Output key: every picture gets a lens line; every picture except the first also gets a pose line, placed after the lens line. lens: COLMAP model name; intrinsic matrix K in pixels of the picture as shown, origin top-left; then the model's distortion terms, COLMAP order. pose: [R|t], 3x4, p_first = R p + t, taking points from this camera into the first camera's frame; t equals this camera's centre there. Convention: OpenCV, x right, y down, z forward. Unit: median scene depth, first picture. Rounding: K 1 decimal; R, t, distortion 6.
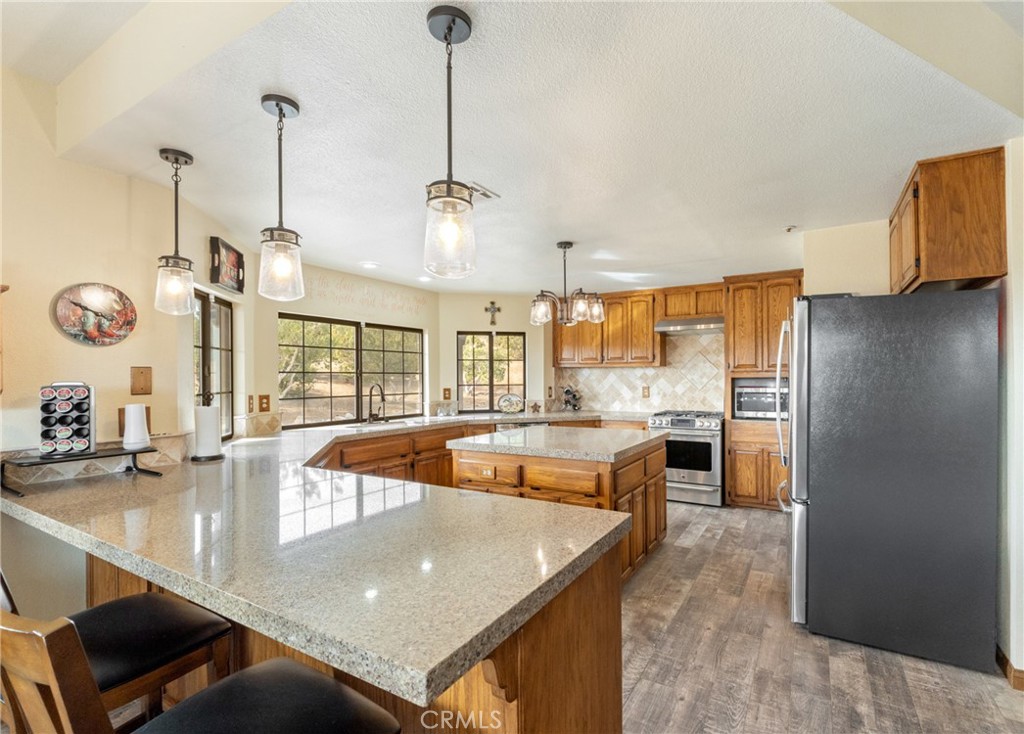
lens RADIAL K [[472.1, 0, 518.5], [0, 472.1, 374.2], [0, 0, 1]] dist [-0.000163, -0.000198]
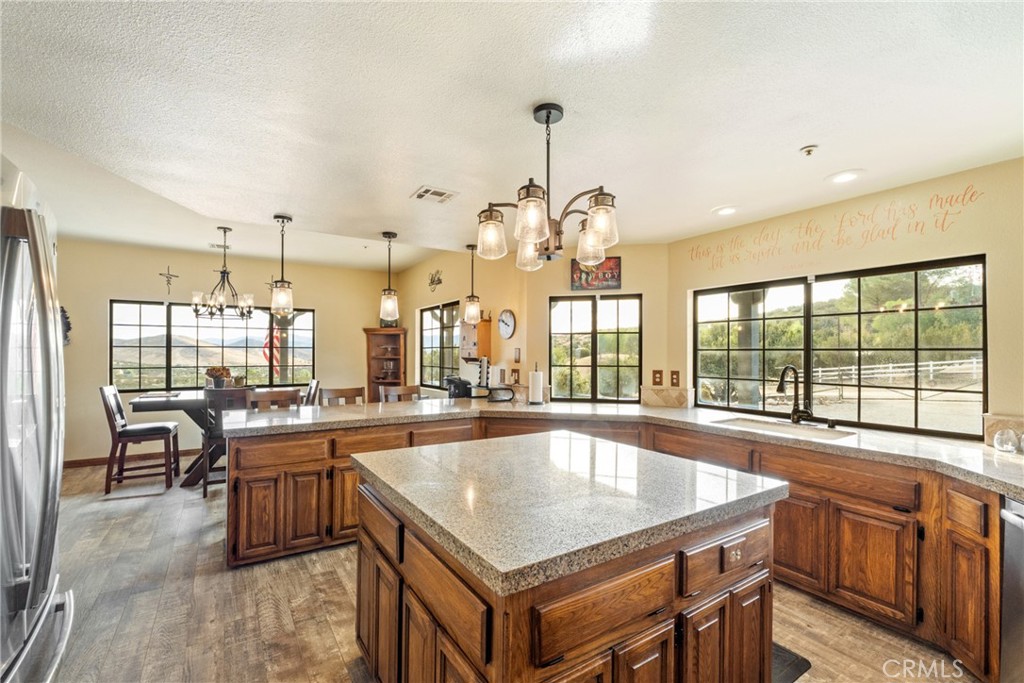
lens RADIAL K [[445.6, 0, 508.6], [0, 445.6, 334.2], [0, 0, 1]] dist [-0.004815, 0.000716]
pose [[-0.421733, -0.042867, -0.905706, 0.394087], [-0.002591, 0.998935, -0.046073, 0.006291], [0.906716, -0.017084, -0.421395, 0.792289]]
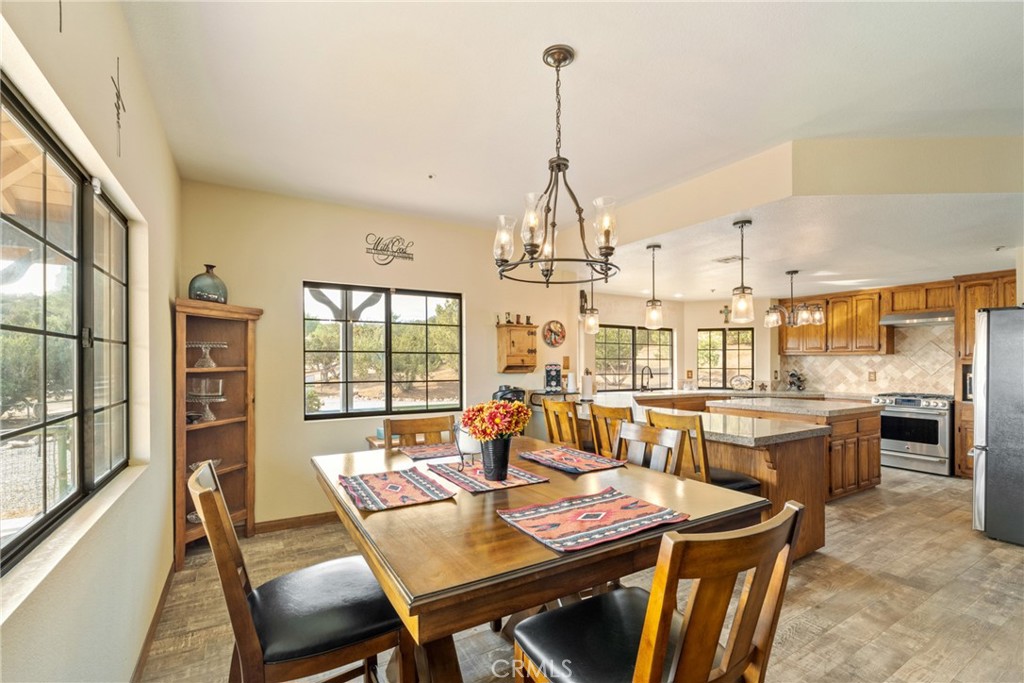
lens RADIAL K [[445.6, 0, 504.9], [0, 445.6, 359.0], [0, 0, 1]] dist [-0.004815, 0.000716]
pose [[0.893583, 0.003899, -0.448882, -0.051394], [-0.004408, 0.999990, -0.000088, -0.000886], [0.448877, 0.002058, 0.893591, -0.423540]]
